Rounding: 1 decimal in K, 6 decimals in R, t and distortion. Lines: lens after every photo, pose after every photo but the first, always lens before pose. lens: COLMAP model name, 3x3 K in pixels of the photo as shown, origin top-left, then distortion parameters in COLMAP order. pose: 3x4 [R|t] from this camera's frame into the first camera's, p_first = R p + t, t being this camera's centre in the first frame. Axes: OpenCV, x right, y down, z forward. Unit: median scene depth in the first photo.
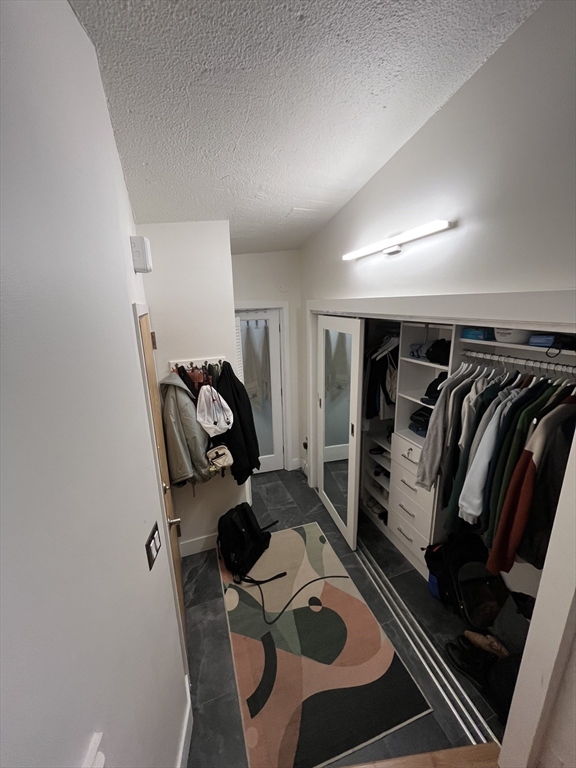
lens RADIAL K [[311.2, 0, 288.0], [0, 311.2, 384.0], [0, 0, 1]] dist [-0.001960, 0.000124]
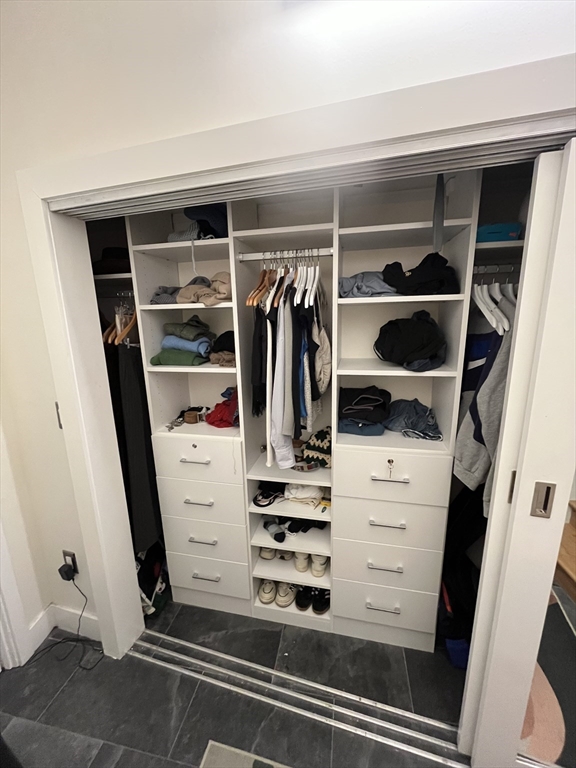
lens RADIAL K [[311.2, 0, 288.0], [0, 311.2, 384.0], [0, 0, 1]] dist [-0.001960, 0.000124]
pose [[0.522712, -0.177356, 0.833857, -0.093830], [0.210966, 0.974608, 0.075047, -0.004289], [-0.825993, 0.136688, 0.546856, 0.572954]]
